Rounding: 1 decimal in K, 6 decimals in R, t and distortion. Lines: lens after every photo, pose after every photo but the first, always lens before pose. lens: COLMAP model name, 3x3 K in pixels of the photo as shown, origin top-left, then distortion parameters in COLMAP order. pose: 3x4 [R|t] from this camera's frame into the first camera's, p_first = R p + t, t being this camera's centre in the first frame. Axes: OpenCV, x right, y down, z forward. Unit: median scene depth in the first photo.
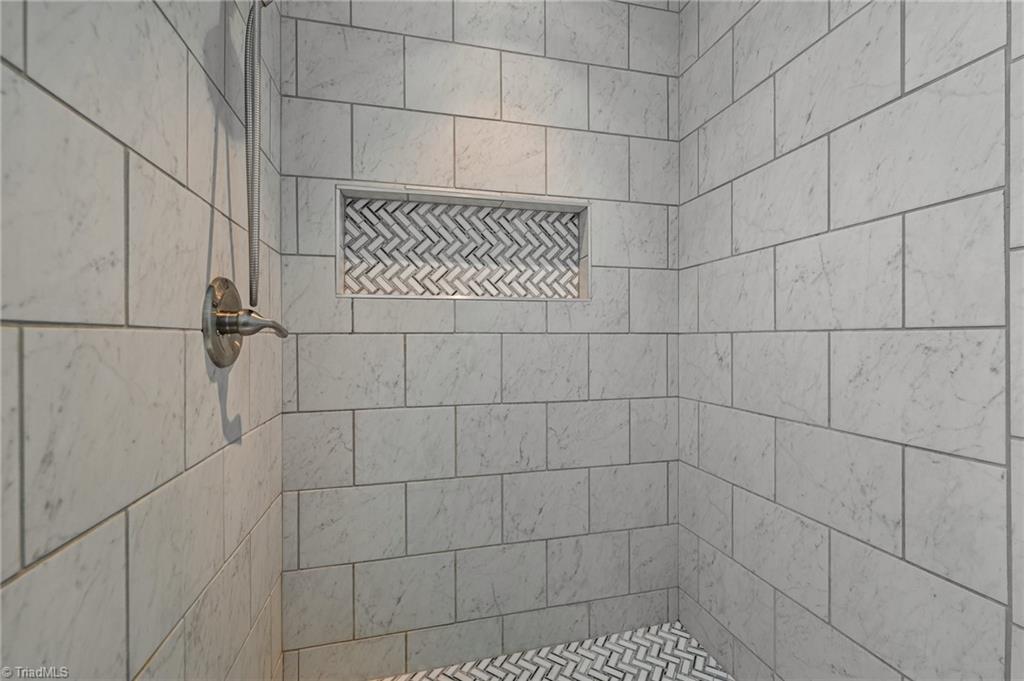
lens RADIAL K [[418.8, 0, 510.4], [0, 418.8, 337.4], [0, 0, 1]] dist [0.001983, -0.000613]
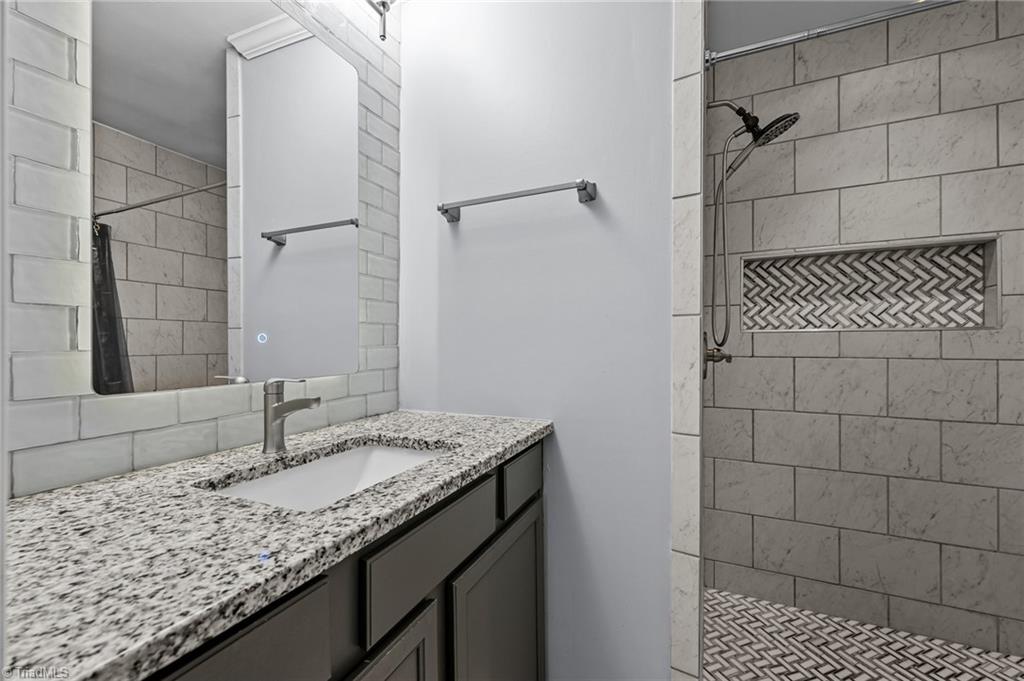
lens RADIAL K [[418.8, 0, 510.7], [0, 418.8, 343.0], [0, 0, 1]] dist [0.001983, -0.000613]
pose [[0.777186, 0.001054, -0.629270, -0.103819], [-0.000960, 0.999999, 0.000490, -0.052751], [0.629270, 0.000223, 0.777187, -0.605595]]
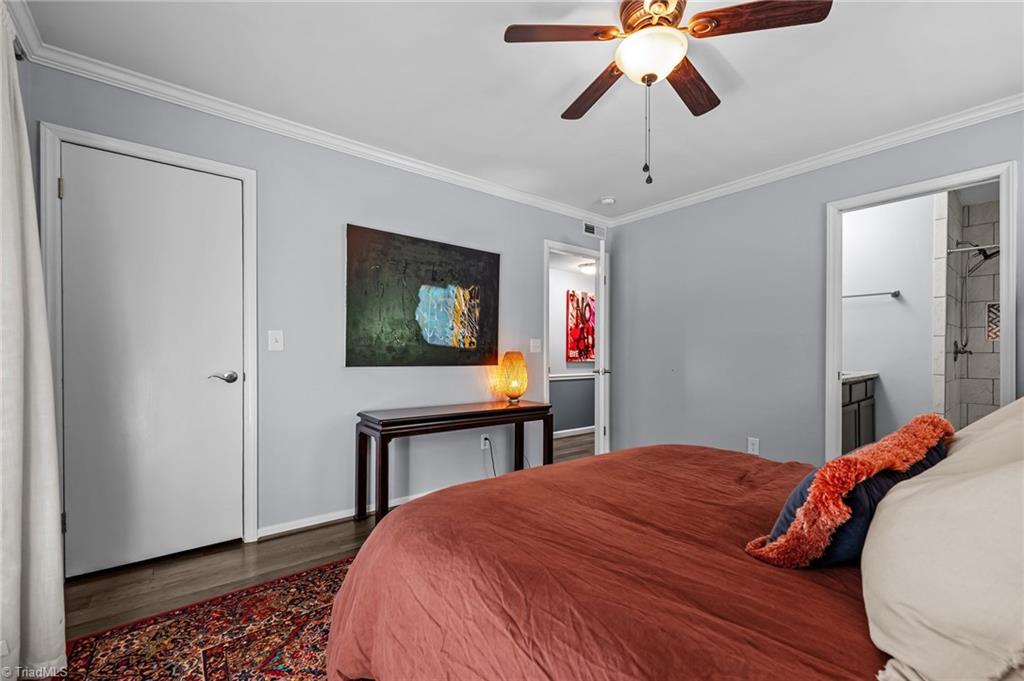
lens RADIAL K [[418.8, 0, 510.8], [0, 418.8, 349.2], [0, 0, 1]] dist [0.001983, -0.000613]
pose [[0.413344, 0.005489, -0.910558, 0.809660], [-0.006674, 0.999973, 0.002998, -0.020116], [0.910550, 0.004838, 0.413370, -2.958424]]
